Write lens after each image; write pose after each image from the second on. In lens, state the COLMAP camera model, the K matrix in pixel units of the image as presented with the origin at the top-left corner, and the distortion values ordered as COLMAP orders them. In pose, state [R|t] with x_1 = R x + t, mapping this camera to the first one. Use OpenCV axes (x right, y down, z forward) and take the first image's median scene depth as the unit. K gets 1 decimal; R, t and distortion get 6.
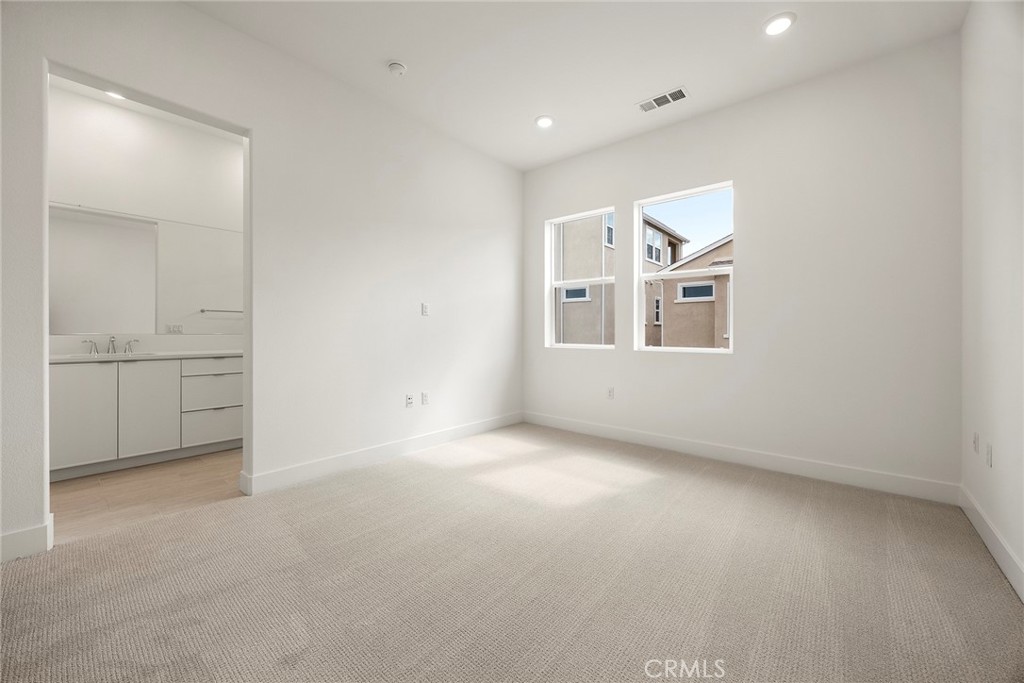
lens RADIAL K [[396.2, 0, 508.3], [0, 396.2, 334.8], [0, 0, 1]] dist [-0.001440, -0.000211]
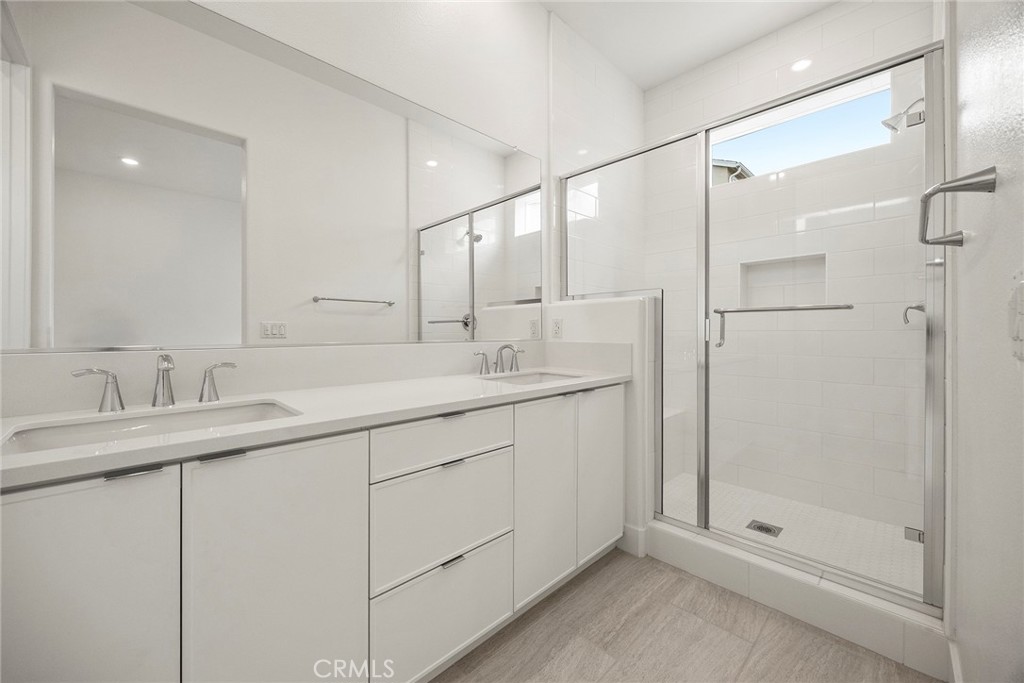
lens RADIAL K [[396.2, 0, 512.6], [0, 396.2, 335.8], [0, 0, 1]] dist [-0.001440, -0.000211]
pose [[0.996746, -0.001478, -0.080591, -0.464729], [0.001647, 0.999997, 0.002029, -0.008513], [0.080588, -0.002155, 0.996745, 0.471035]]
